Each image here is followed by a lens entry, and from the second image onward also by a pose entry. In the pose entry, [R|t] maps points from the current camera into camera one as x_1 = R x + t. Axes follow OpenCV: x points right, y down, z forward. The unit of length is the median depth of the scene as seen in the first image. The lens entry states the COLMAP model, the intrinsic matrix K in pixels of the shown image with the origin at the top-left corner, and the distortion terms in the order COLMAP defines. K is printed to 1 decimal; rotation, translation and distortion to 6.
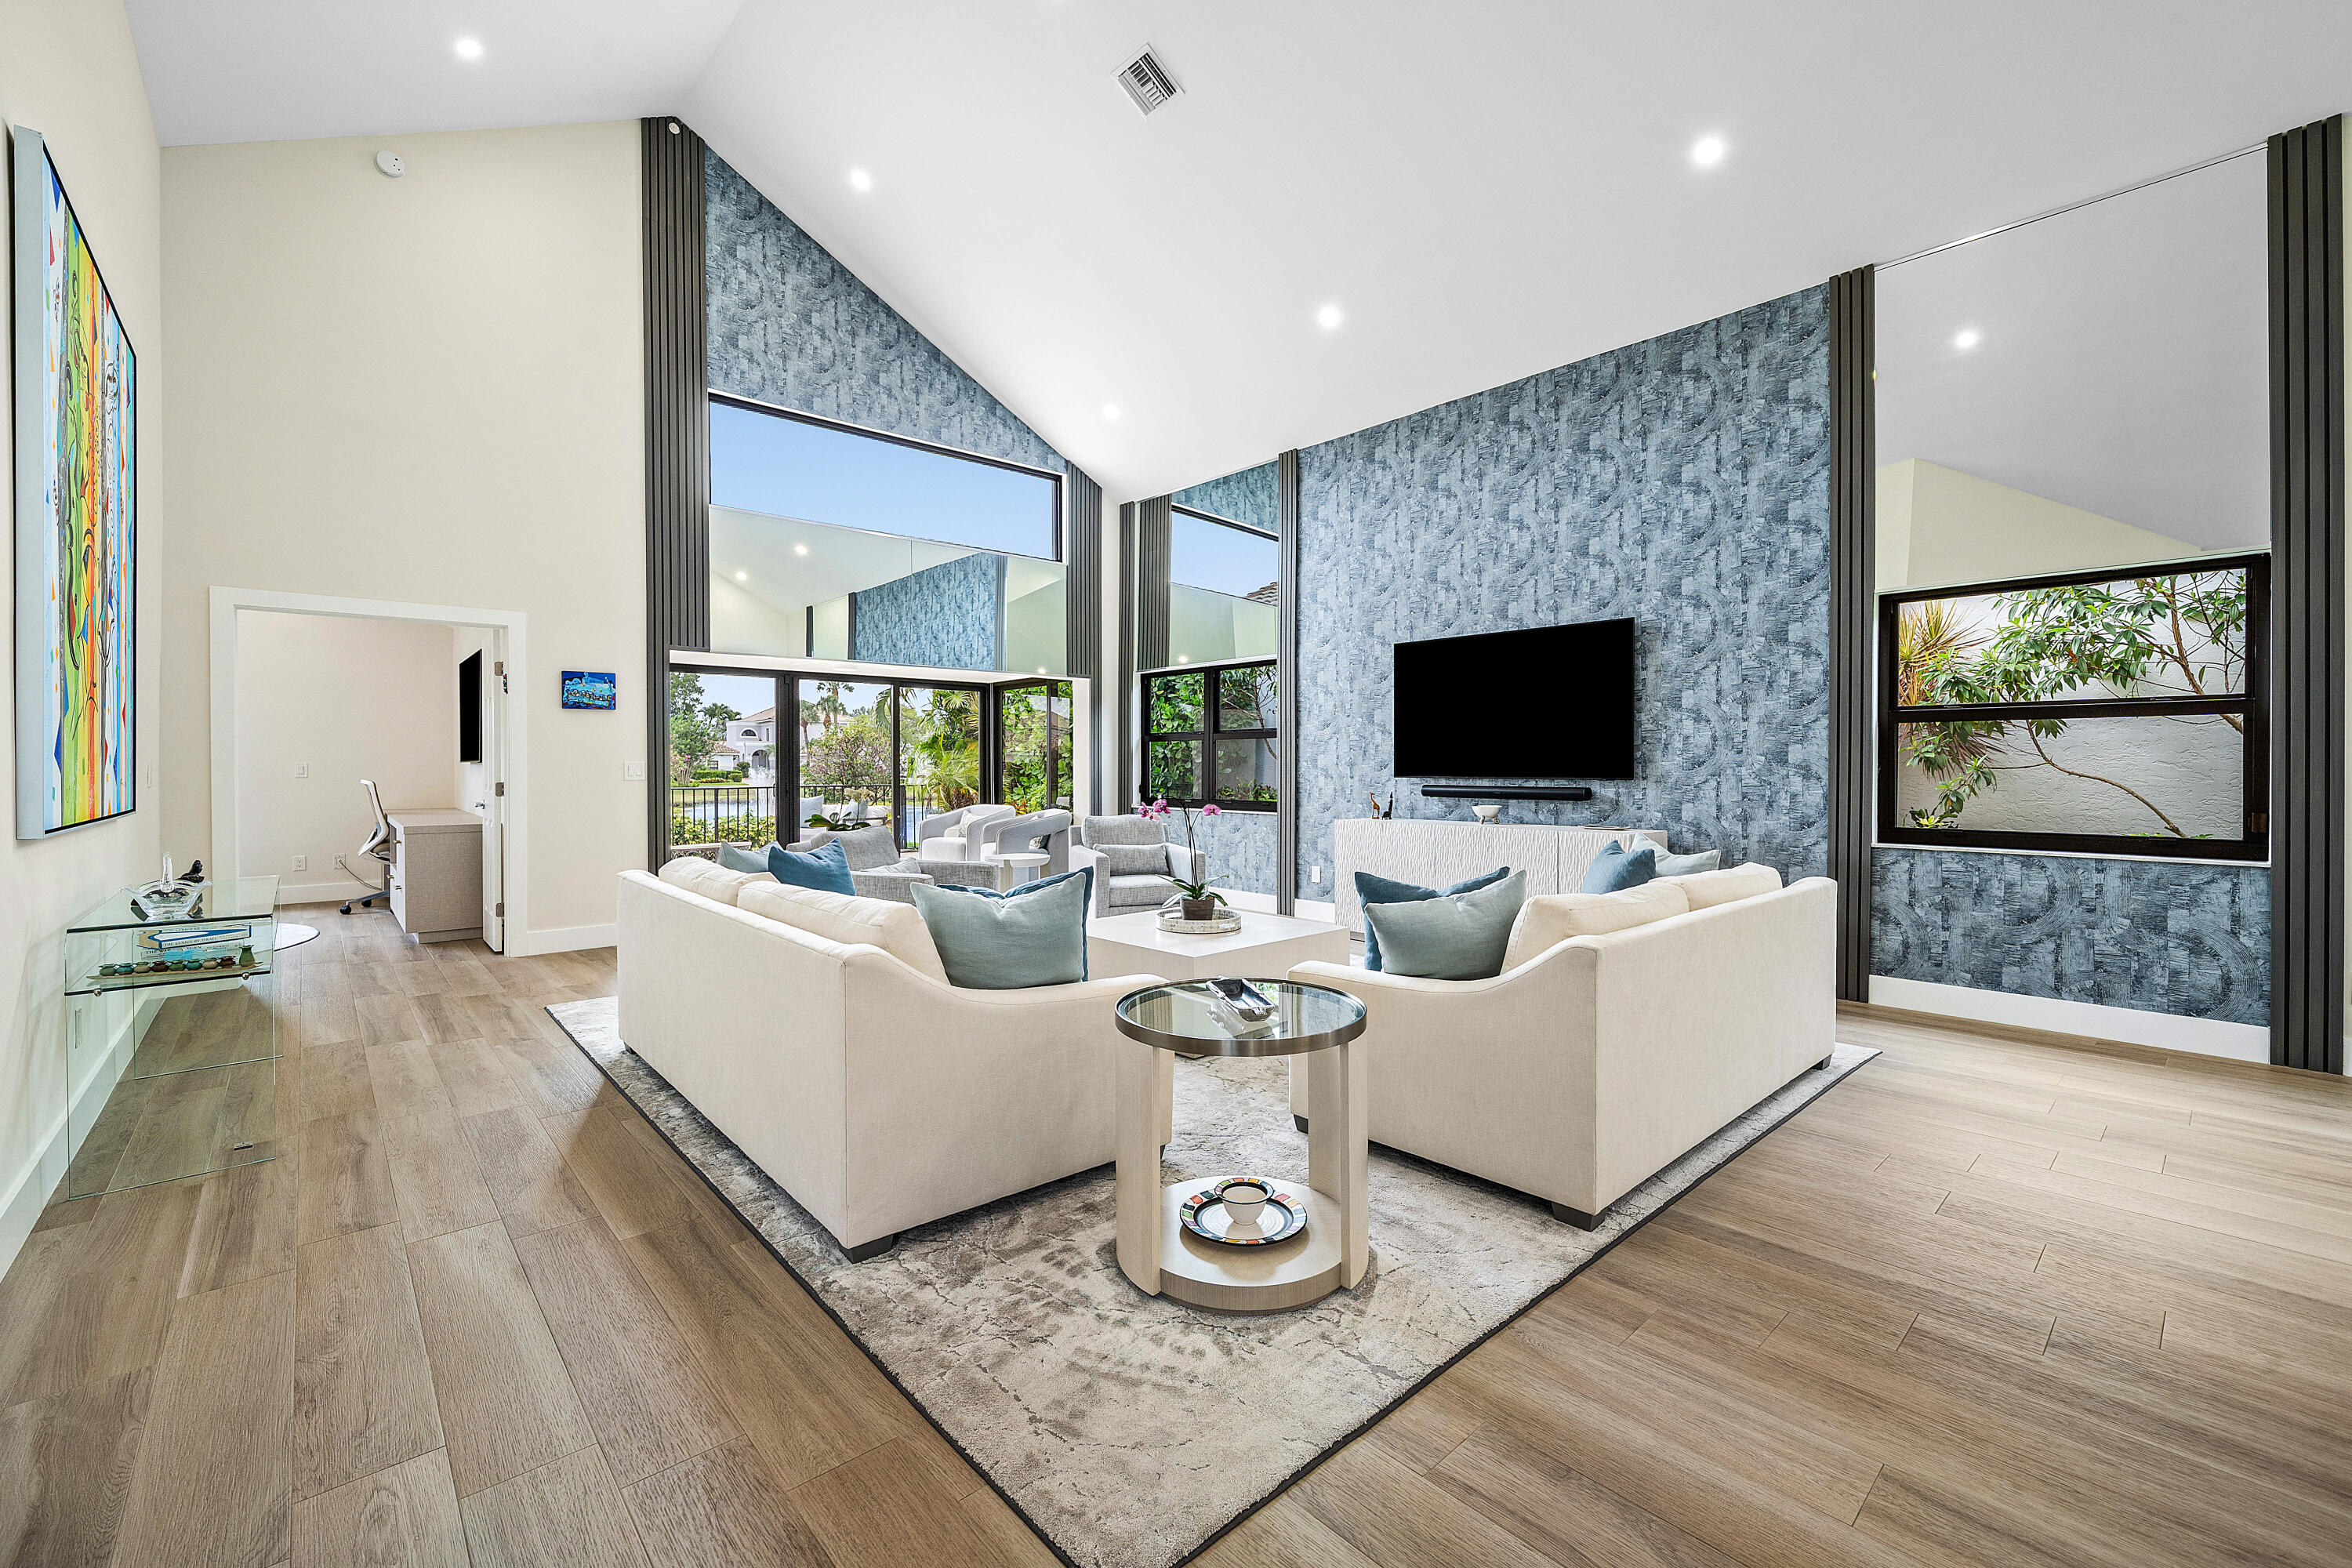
lens RADIAL K [[976.0, 0, 1166.2], [0, 976.0, 770.3], [0, 0, 1]] dist [0.000261, 0.000343]
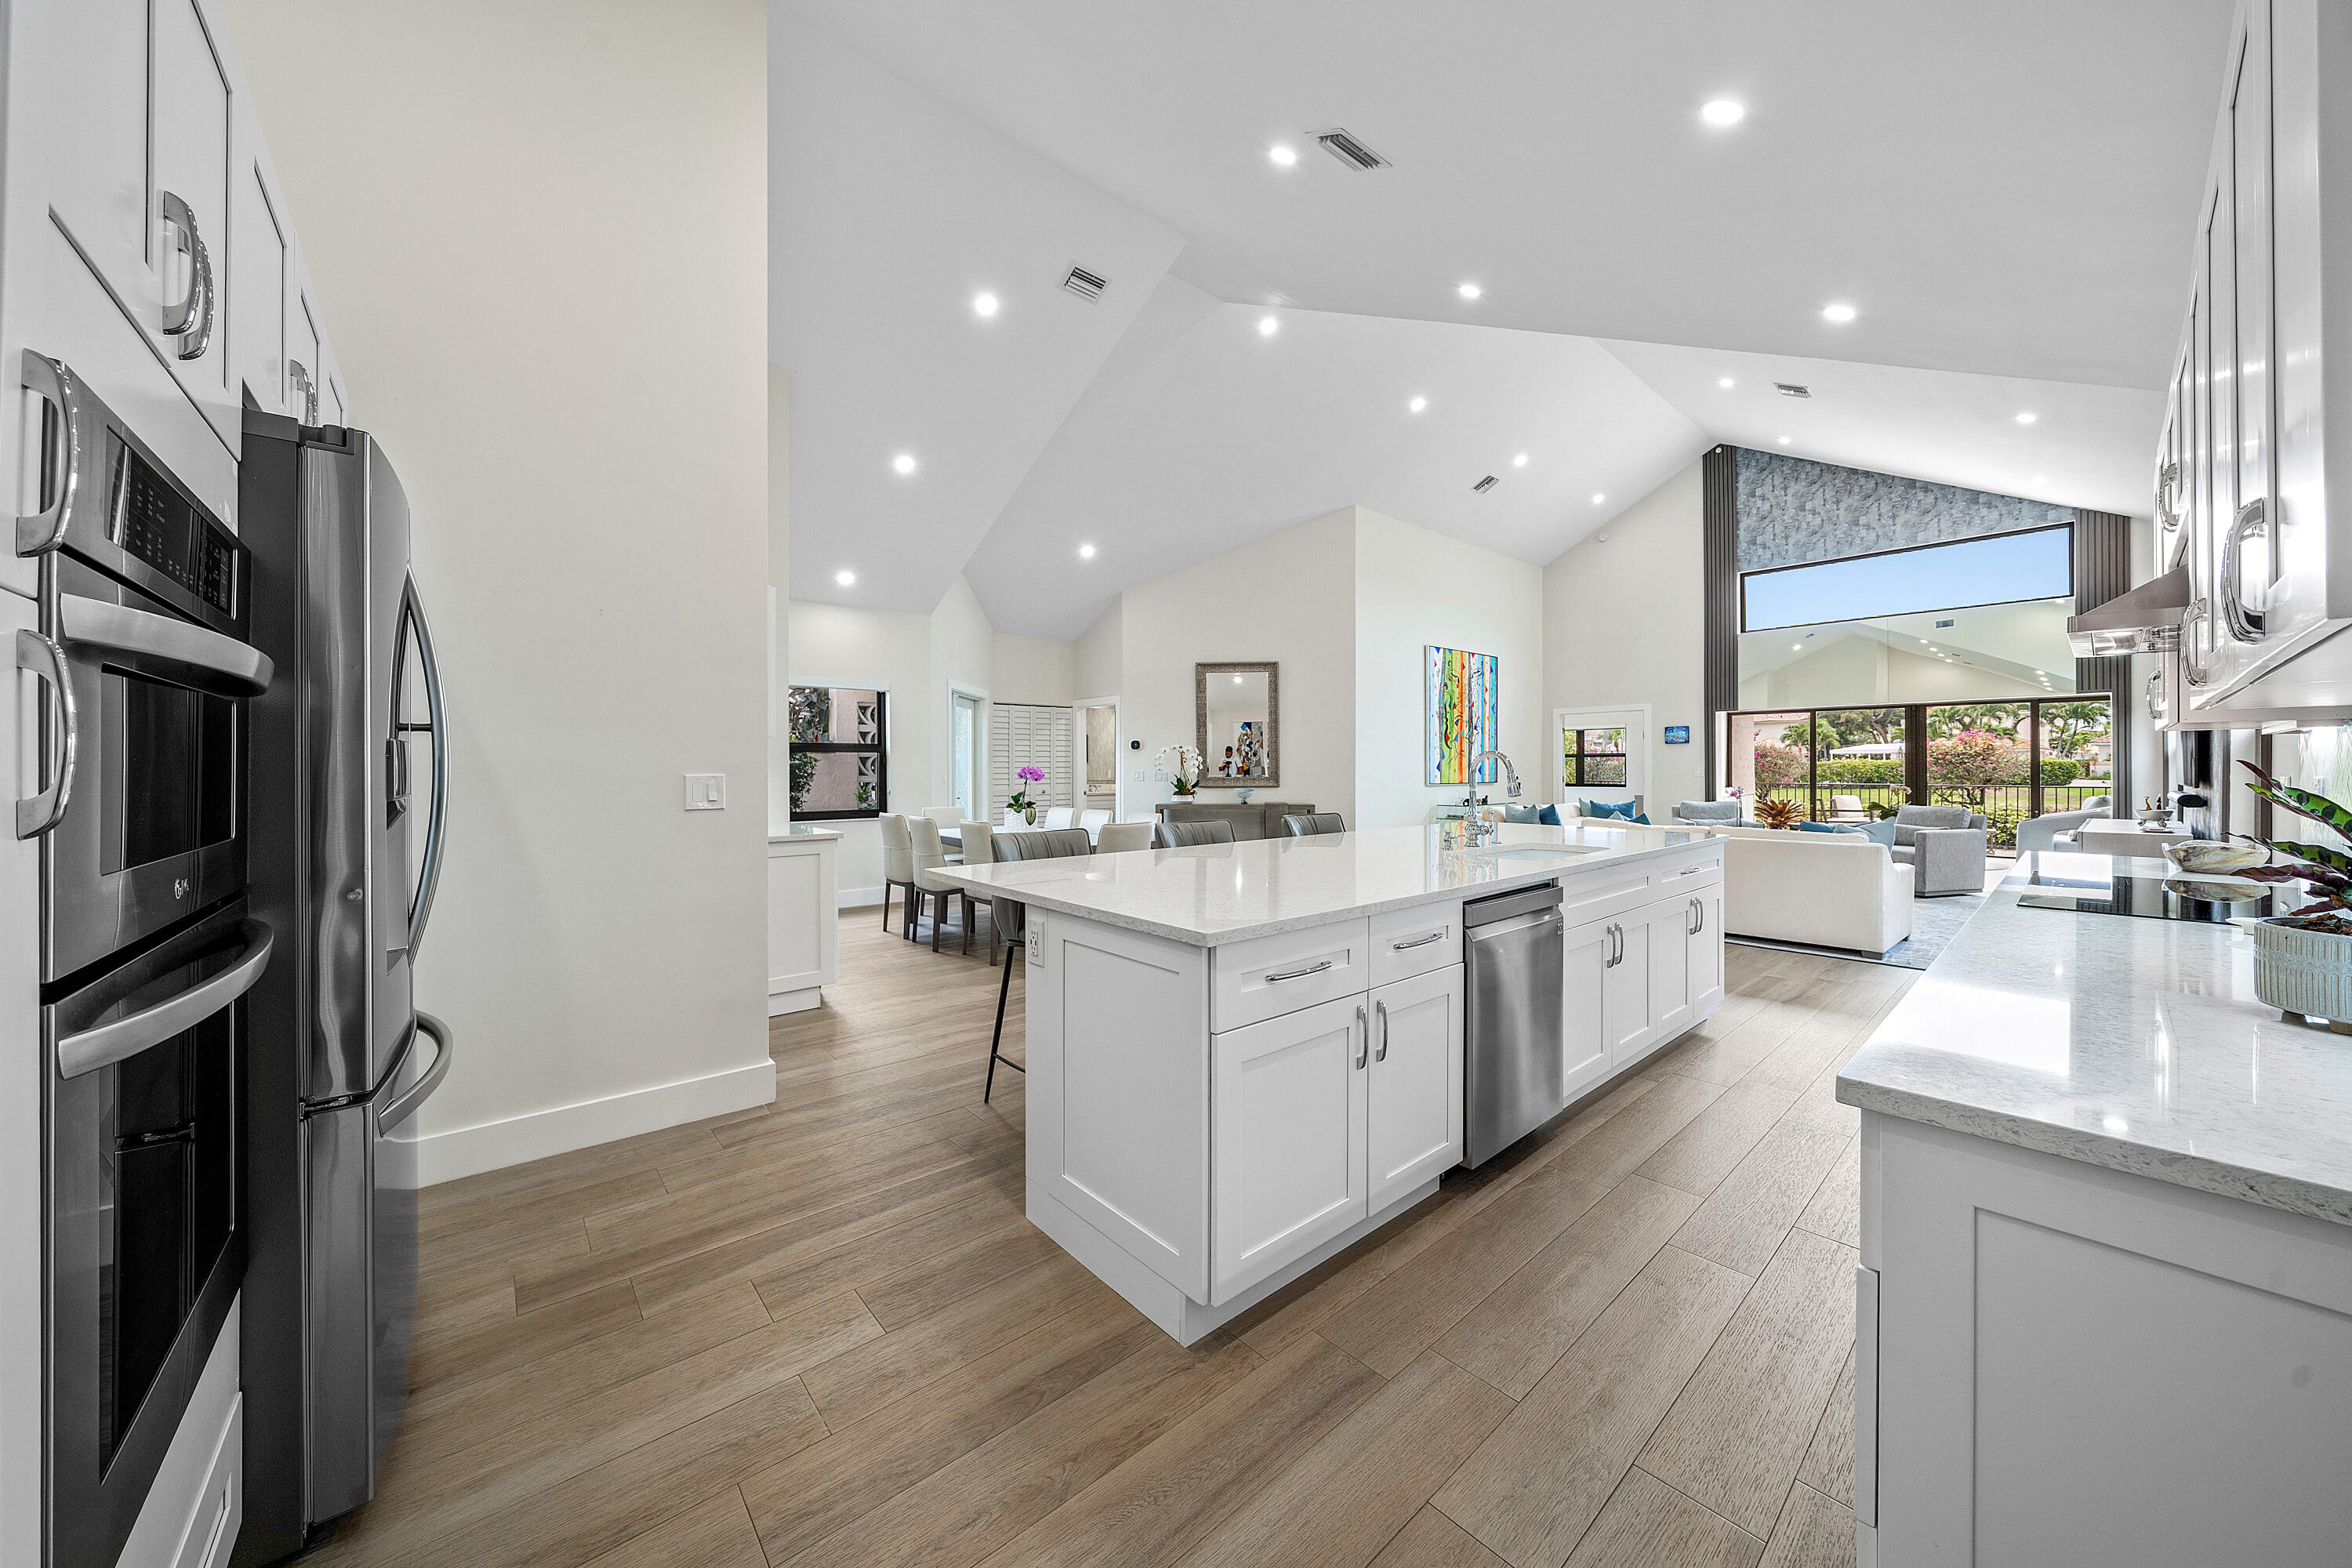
lens RADIAL K [[803.8, 0, 1189.4], [0, 803.8, 770.8], [0, 0, 1]] dist [-0.007019, -0.000205]
pose [[-0.003863, 0.002822, -0.999989, 1.177761], [-0.002694, 0.999992, 0.002833, -0.004027], [0.999989, 0.002705, -0.003855, -0.075858]]
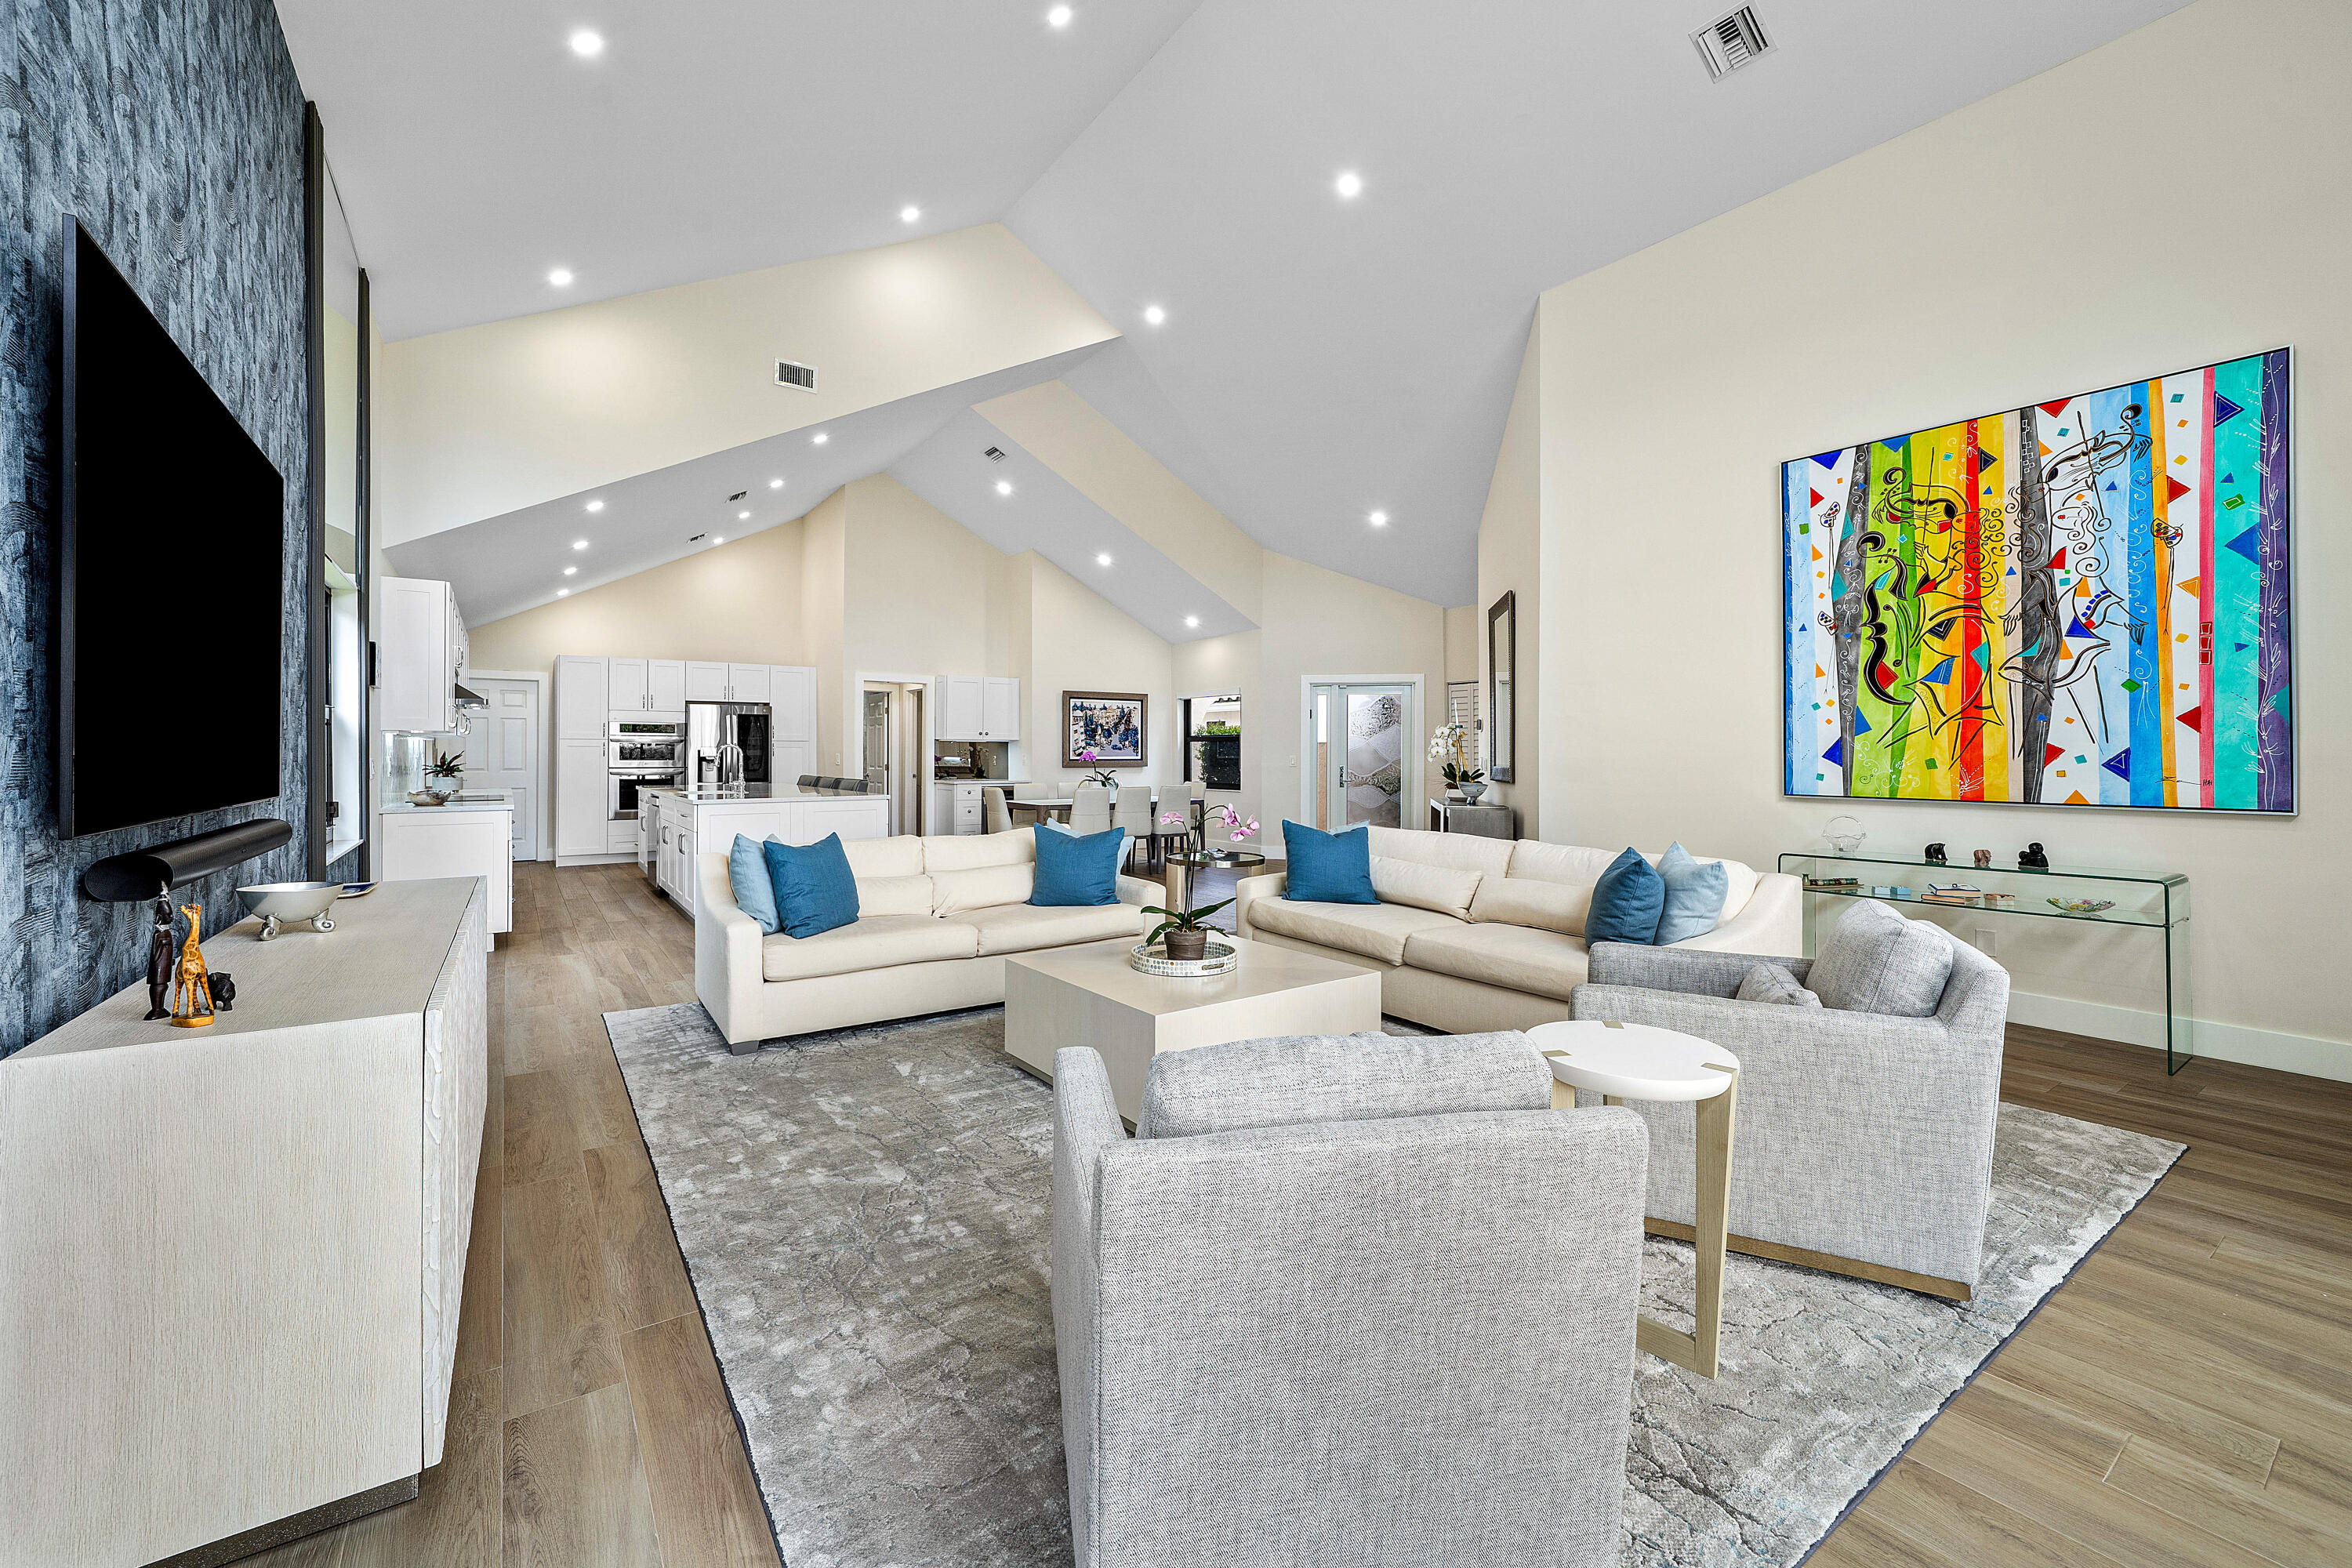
lens RADIAL K [[976.0, 0, 1169.0], [0, 976.0, 743.3], [0, 0, 1]] dist [0.000261, 0.000343]
pose [[-0.992855, 0.003992, 0.119262, -0.033480], [0.004095, 0.999991, 0.000623, -0.019422], [-0.119258, 0.001107, -0.992863, 1.286552]]
